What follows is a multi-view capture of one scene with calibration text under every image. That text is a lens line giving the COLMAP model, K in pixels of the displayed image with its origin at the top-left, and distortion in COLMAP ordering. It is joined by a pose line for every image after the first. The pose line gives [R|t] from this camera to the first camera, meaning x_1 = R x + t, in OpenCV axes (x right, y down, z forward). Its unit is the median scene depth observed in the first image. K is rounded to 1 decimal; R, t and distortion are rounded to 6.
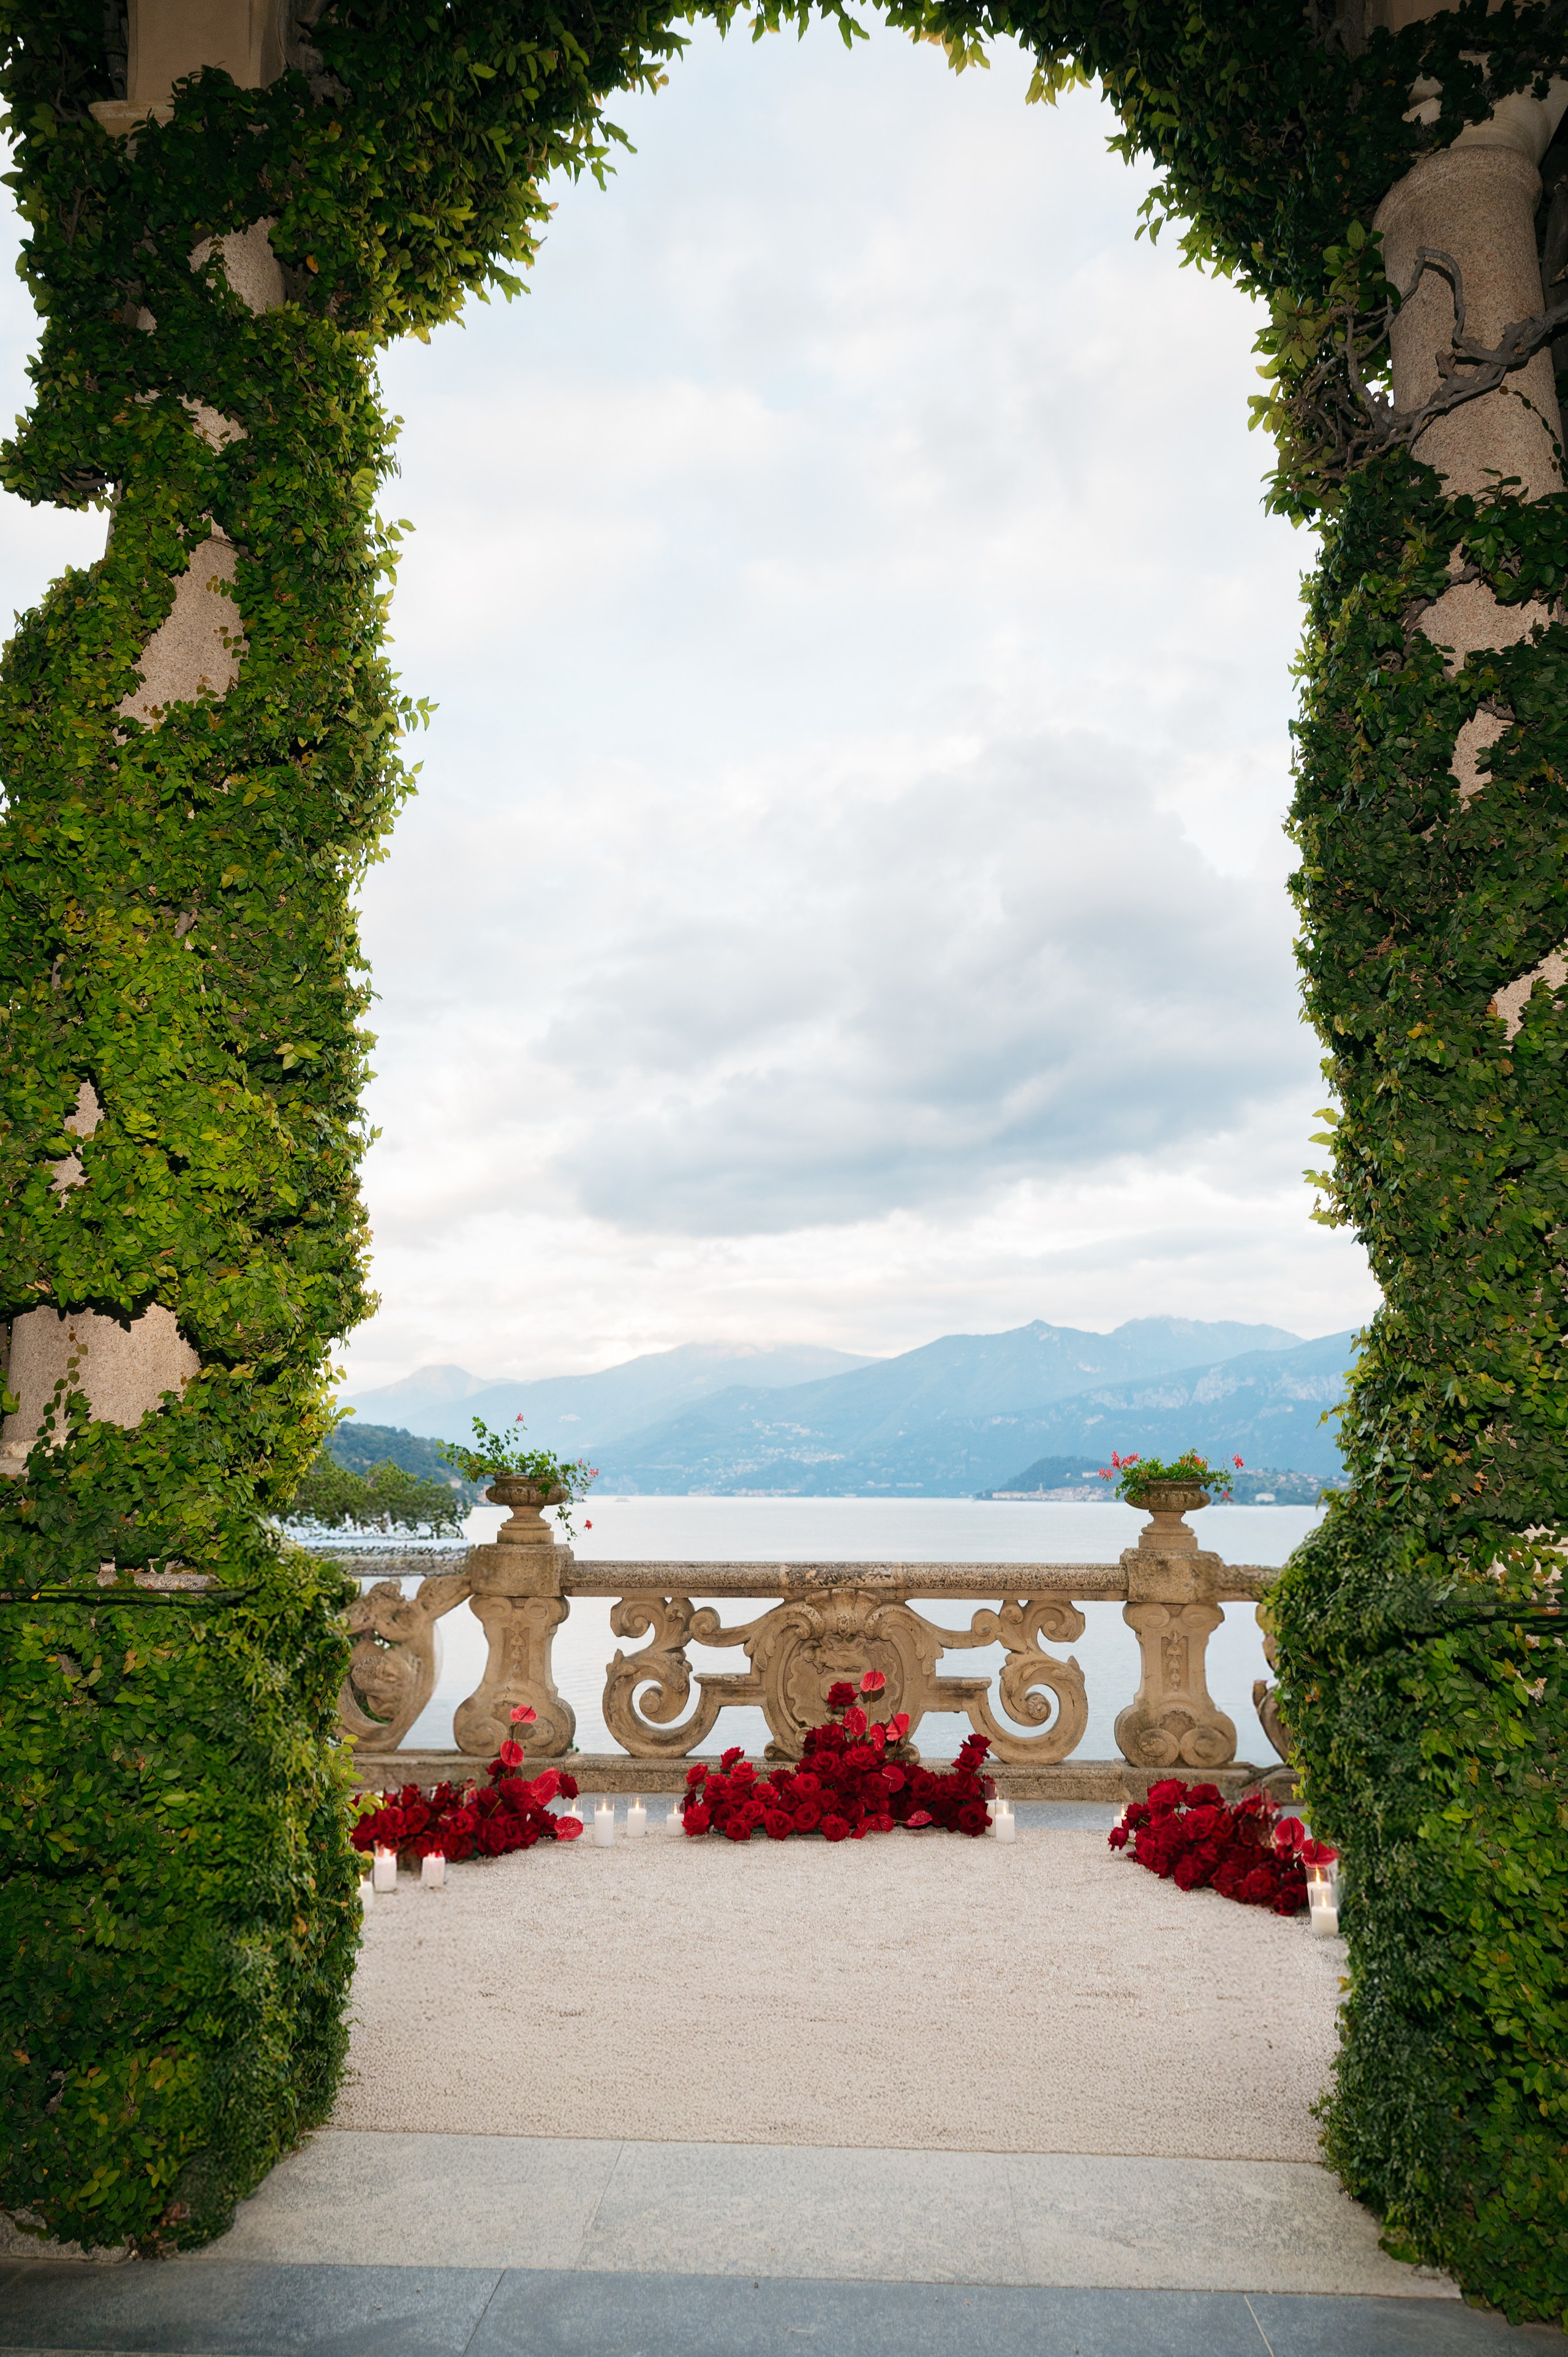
lens RADIAL K [[1588.5, 0, 792.7], [0, 1588.5, 1183.5], [0, 0, 1]] dist [0.000265, 0.003106]
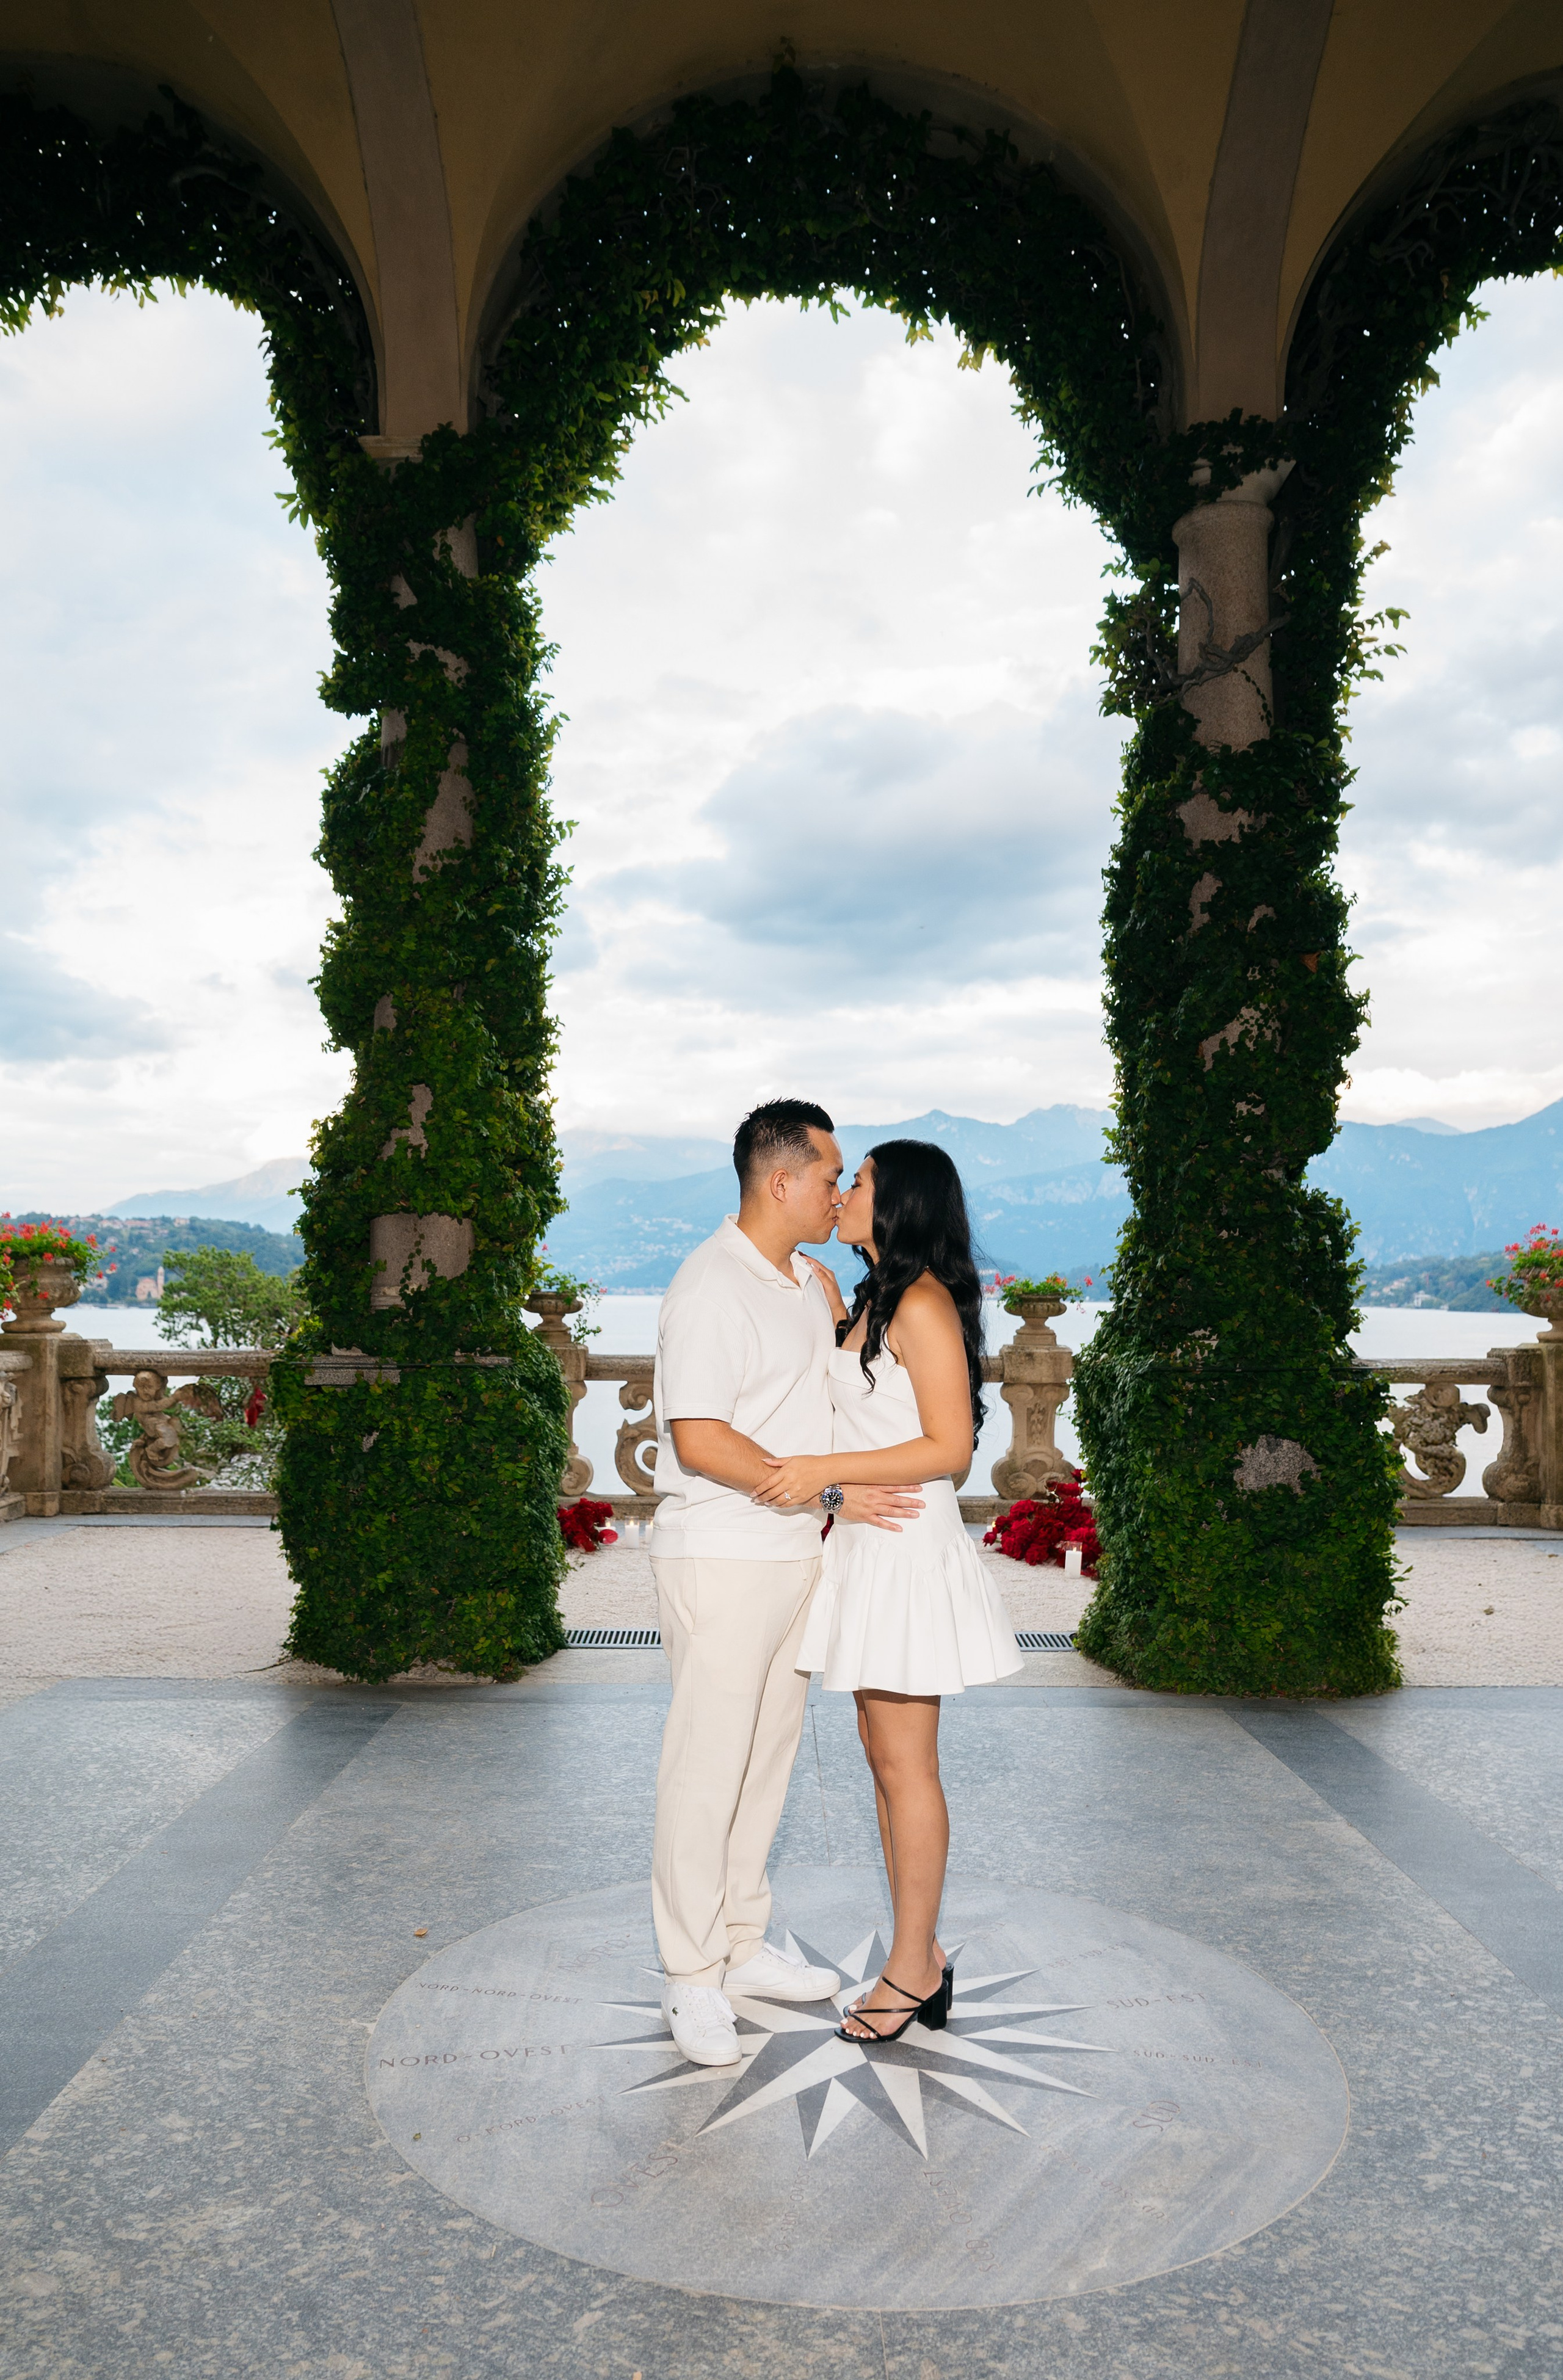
lens RADIAL K [[1704.9, 0, 734.6], [0, 1704.9, 1238.3], [0, 0, 1]] dist [0.002176, 0.002591]
pose [[0.999369, -0.000830, 0.035516, -0.077249], [-0.004882, 0.987035, 0.160430, -0.100310], [-0.035188, -0.160502, 0.986408, -0.450493]]
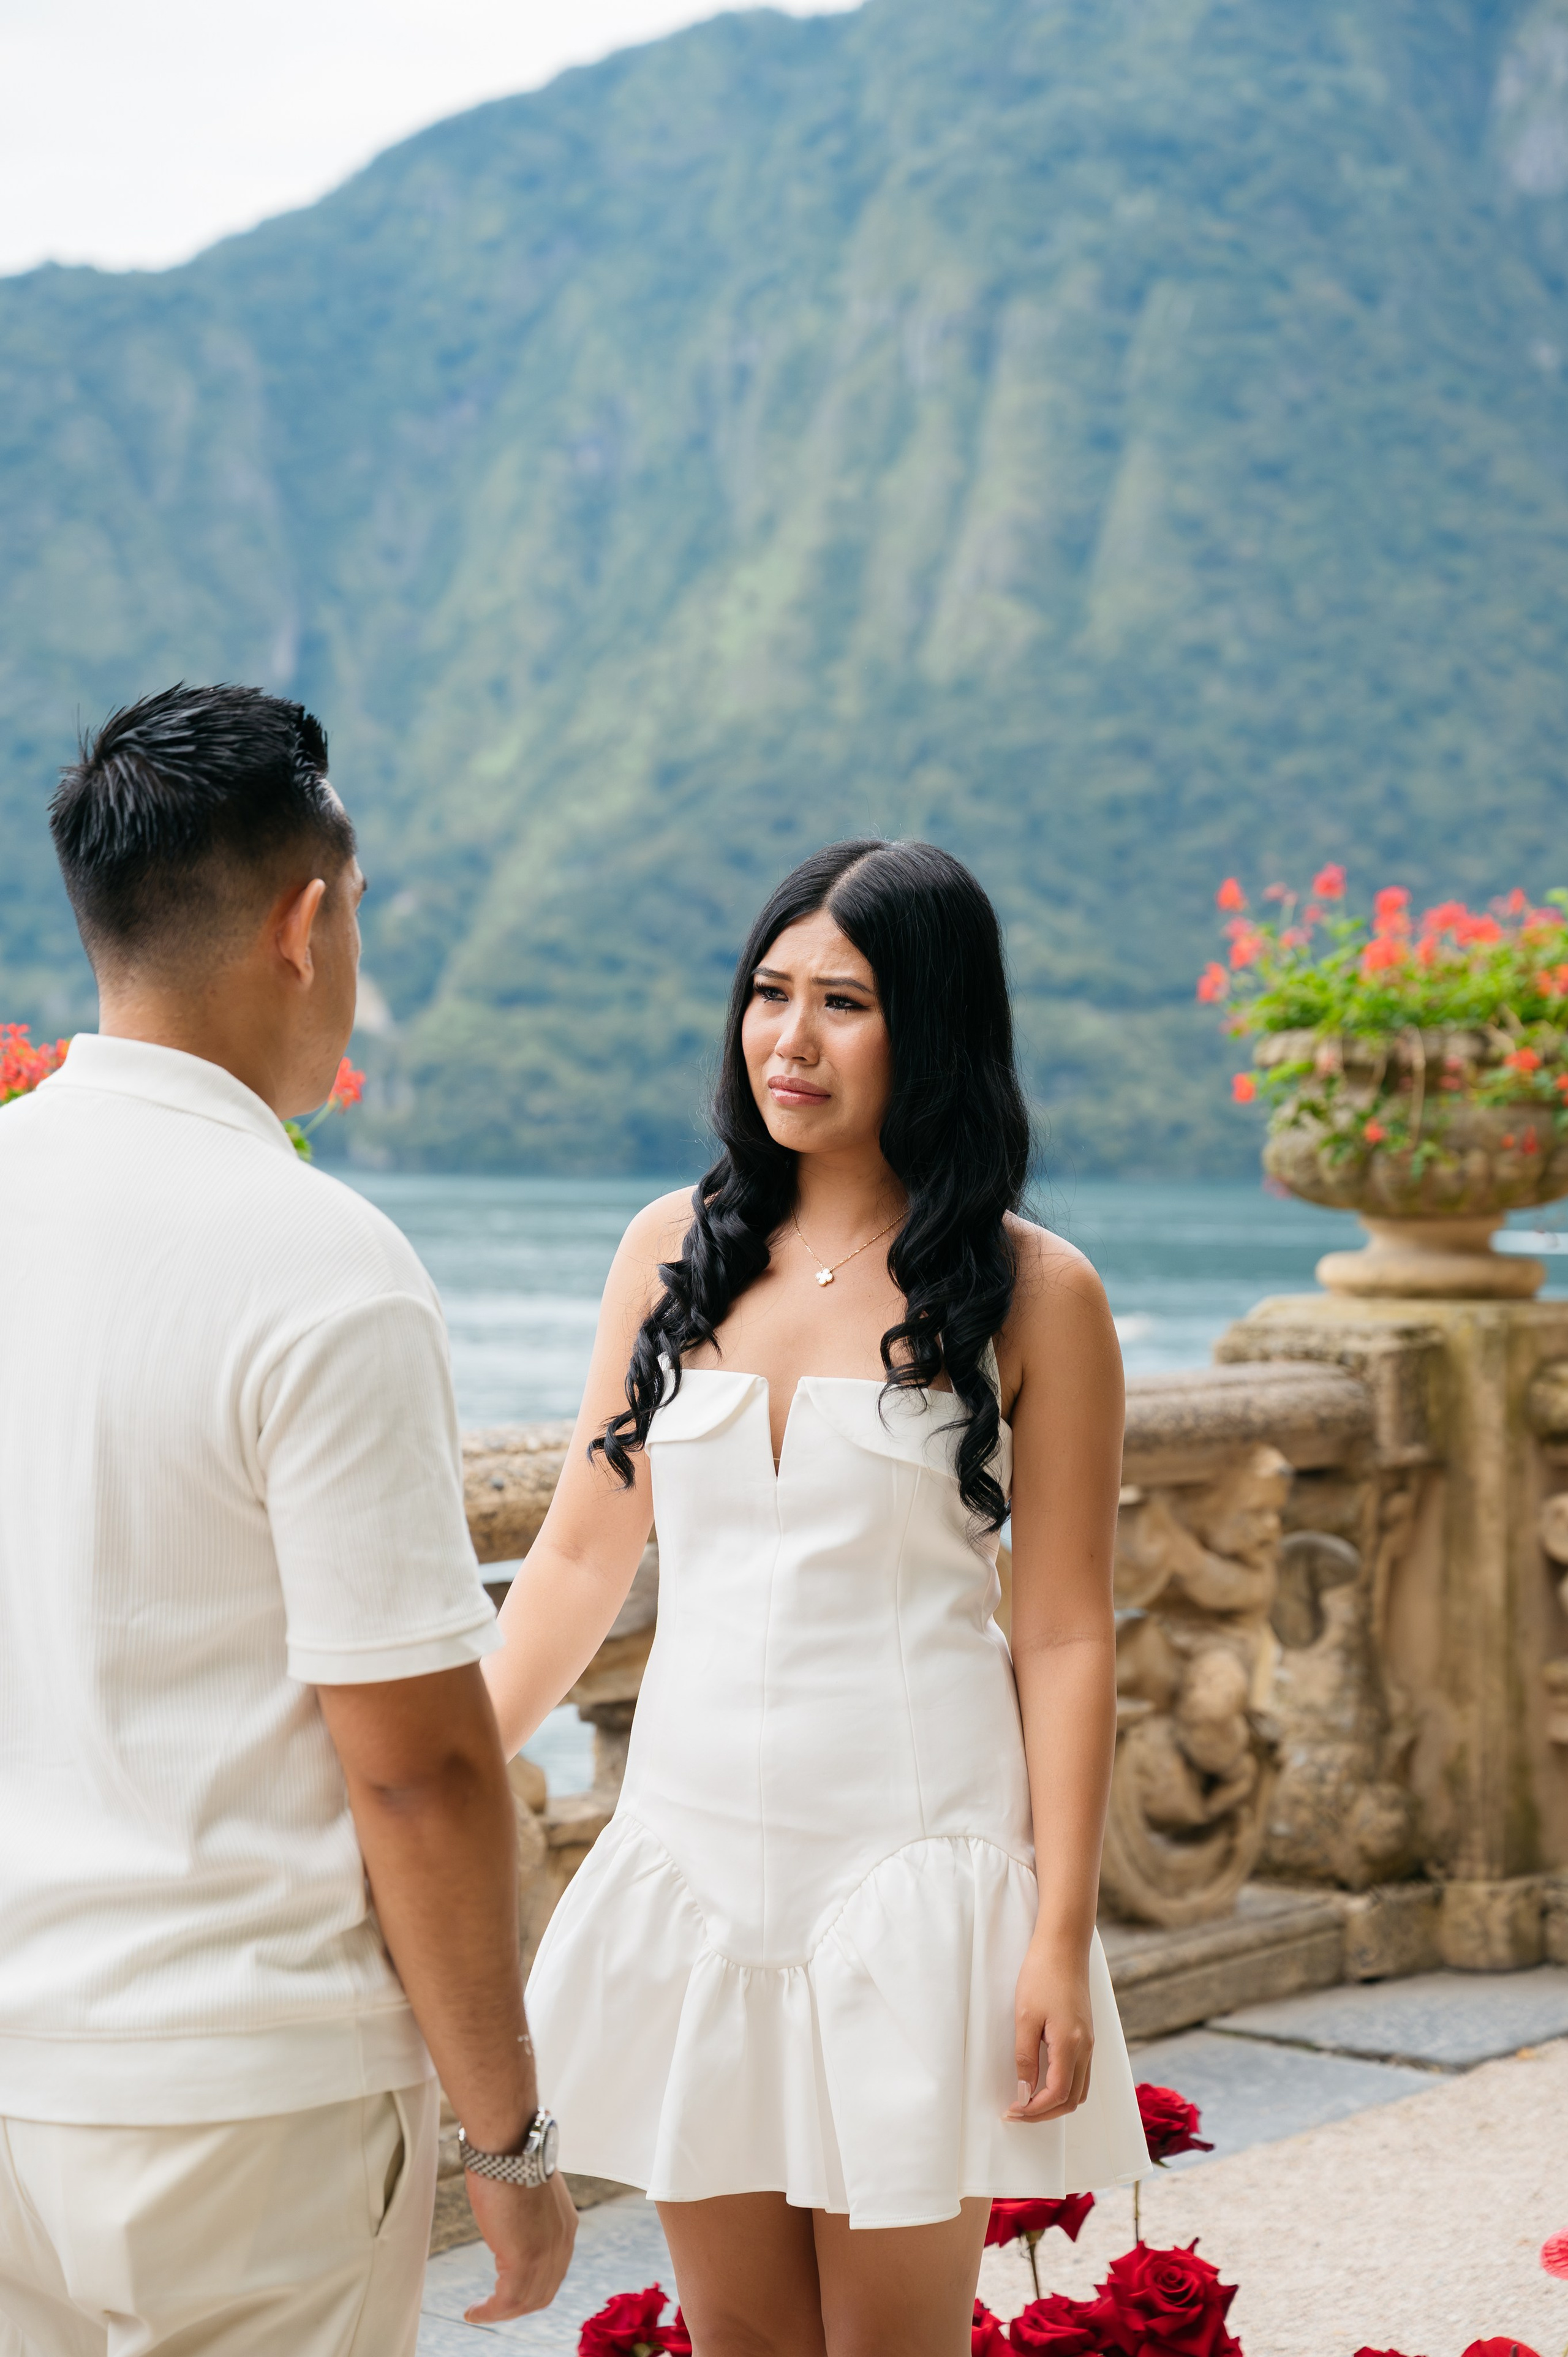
lens RADIAL K [[4707.3, 0, 776.3], [0, 4707.3, 1182.7], [0, 0, 1]] dist [0.011023, 0.000000]
pose [[0.549342, -0.017327, 0.835418, -0.373978], [-0.163615, 0.978201, 0.127876, 0.089781], [-0.819423, -0.206935, 0.534532, 0.571973]]
